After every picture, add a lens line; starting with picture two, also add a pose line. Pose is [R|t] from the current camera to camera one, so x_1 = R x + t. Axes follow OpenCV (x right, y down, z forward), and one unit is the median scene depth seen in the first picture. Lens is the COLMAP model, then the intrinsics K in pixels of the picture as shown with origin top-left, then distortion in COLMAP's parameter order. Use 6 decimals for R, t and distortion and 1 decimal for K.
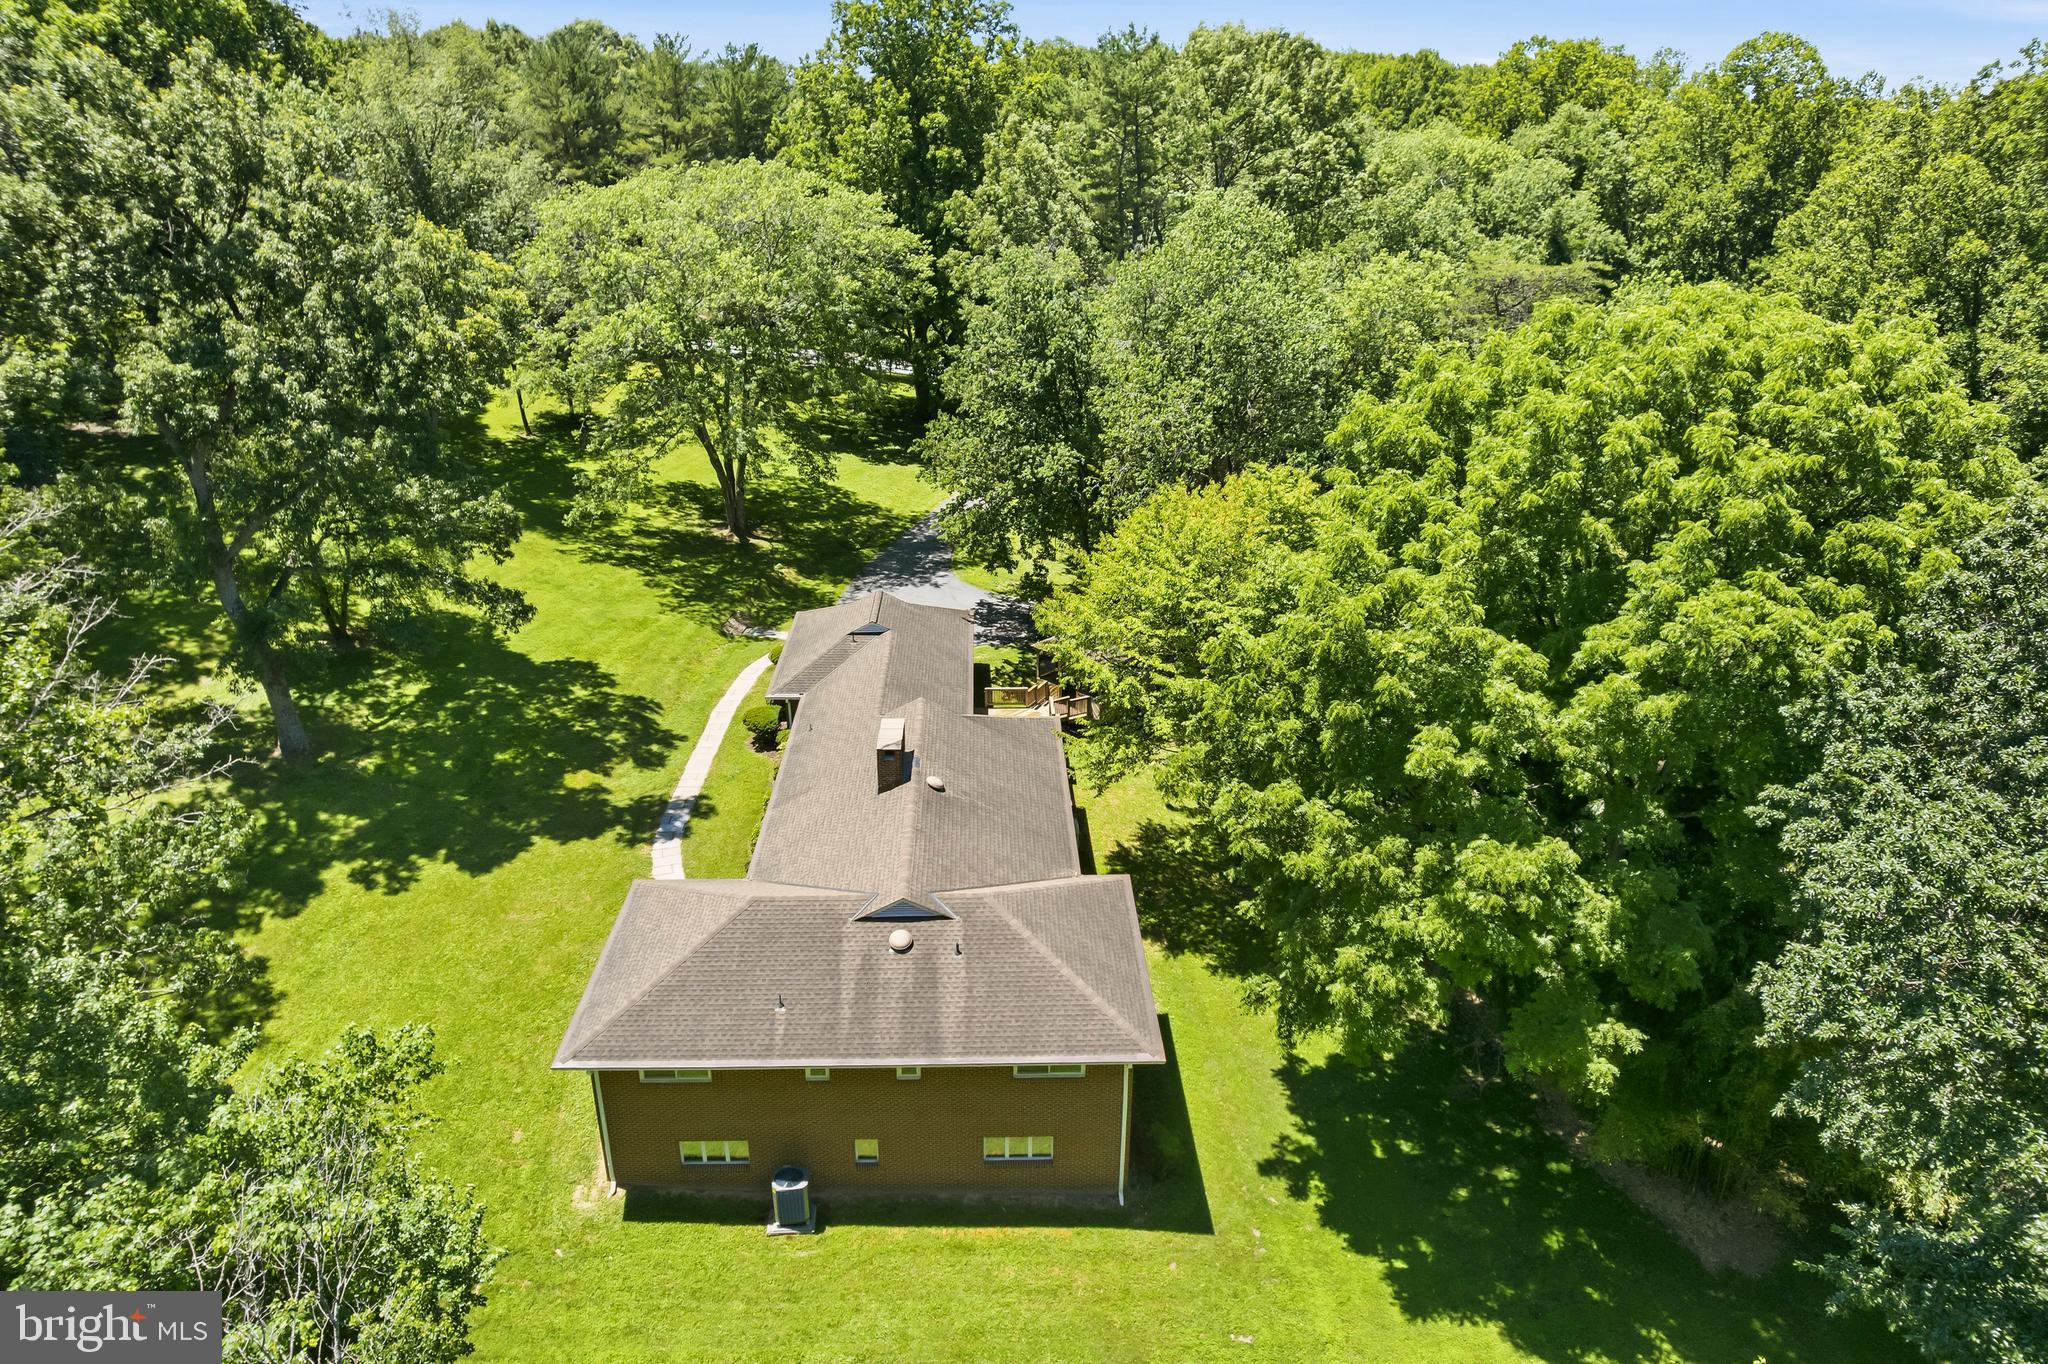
lens RADIAL K [[1320.6, 0, 1022.3], [0, 1320.6, 678.8], [0, 0, 1]] dist [-0.073069, -0.006556]
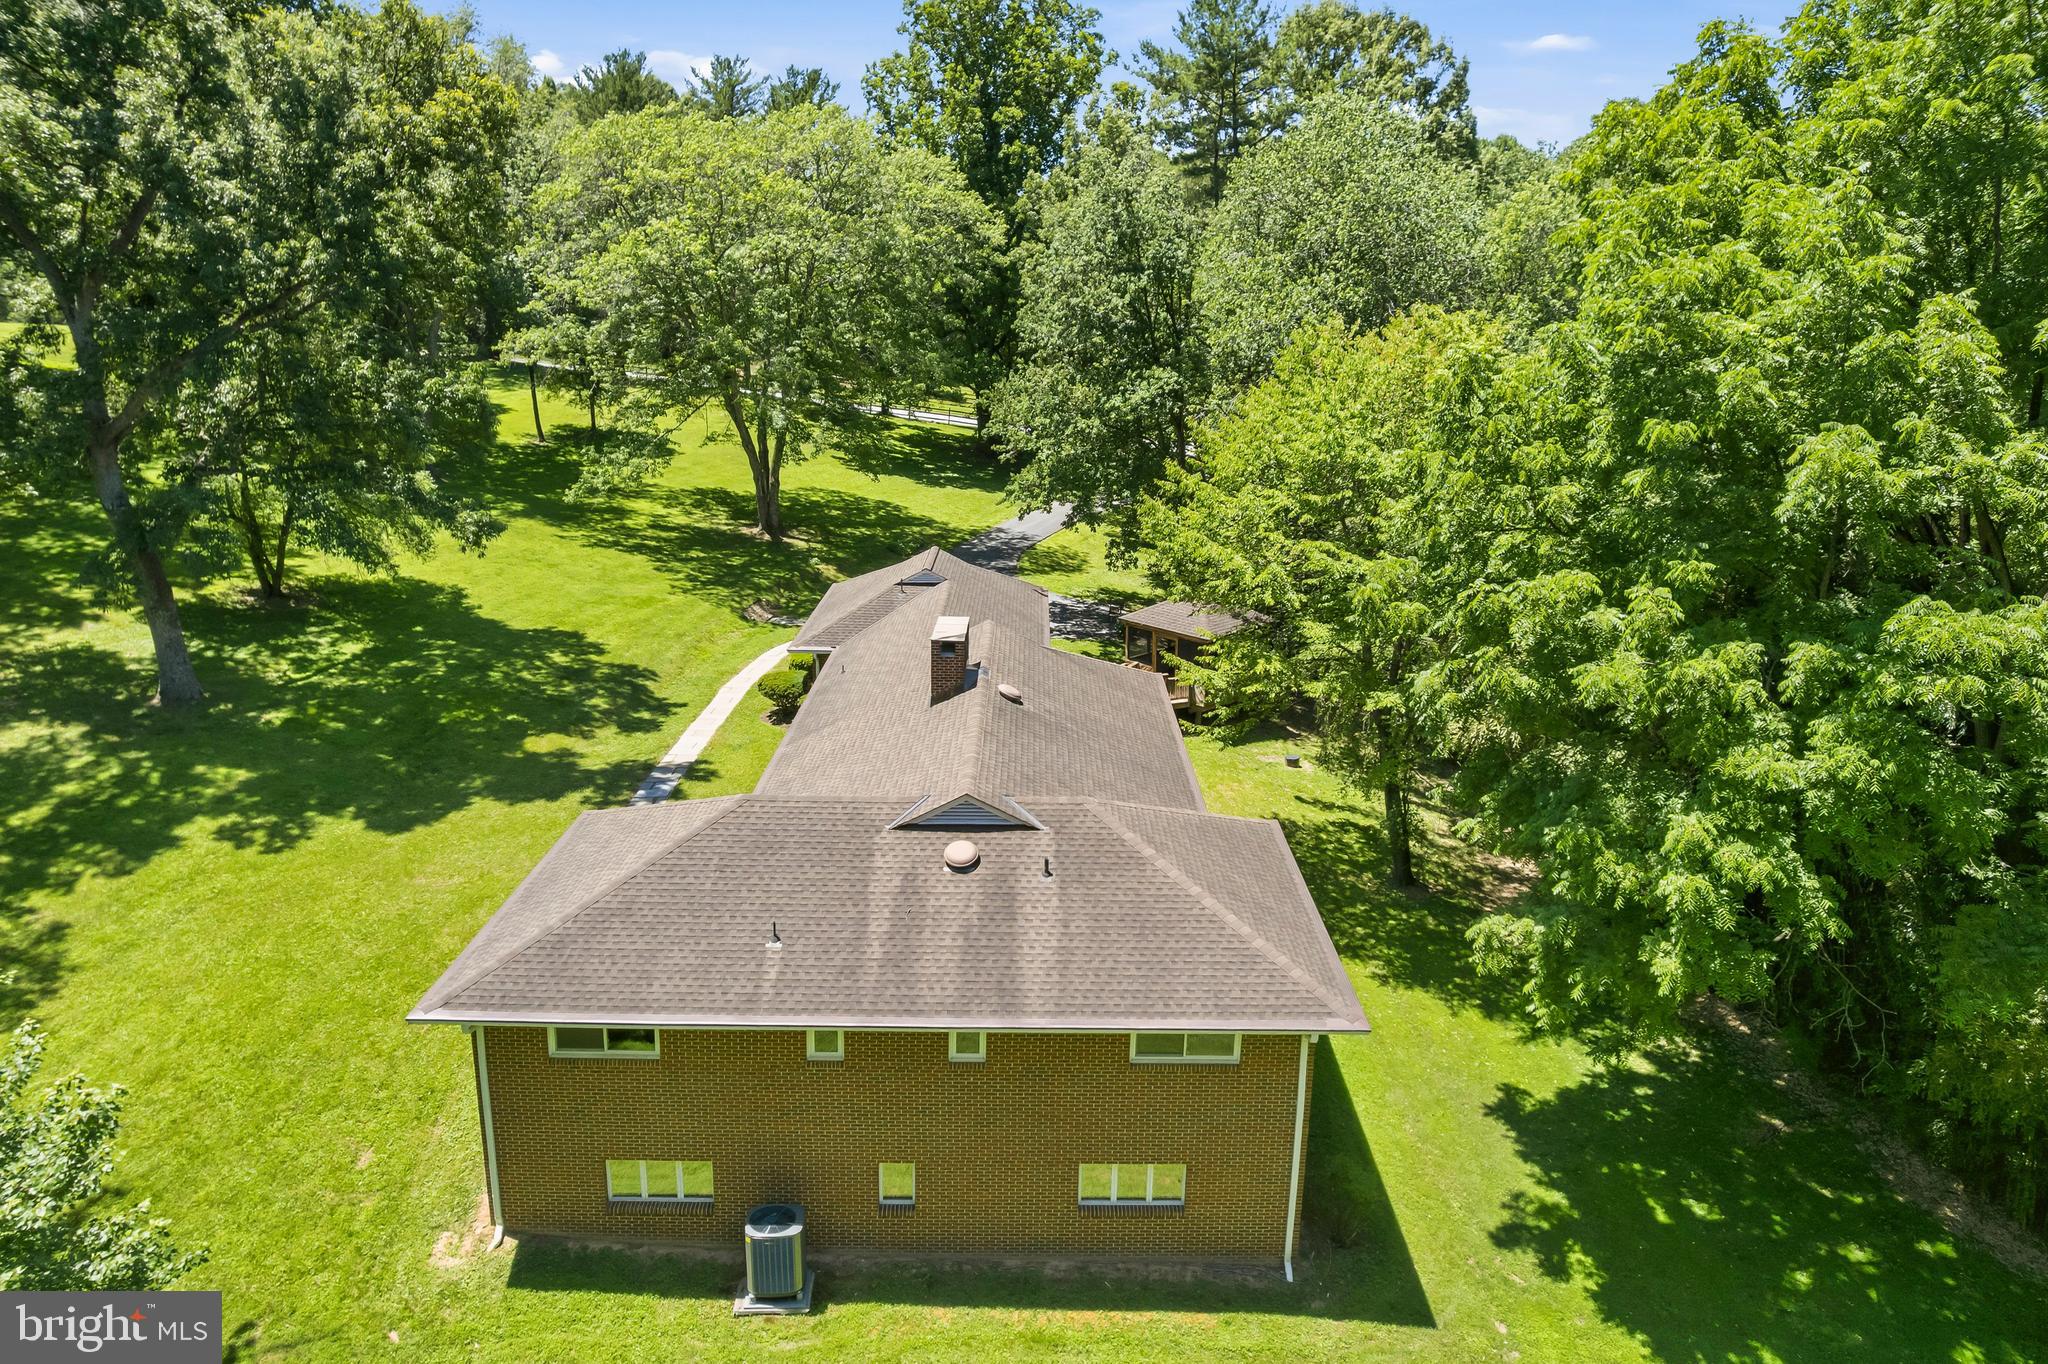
lens RADIAL K [[1357.8, 0, 1076.0], [0, 1357.8, 623.9], [0, 0, 1]] dist [-0.065603, 0.017671]
pose [[0.999769, 0.021348, 0.002534, -0.034673], [-0.020715, 0.988163, -0.152000, 0.168804], [-0.005749, 0.151912, 0.988377, 0.274025]]
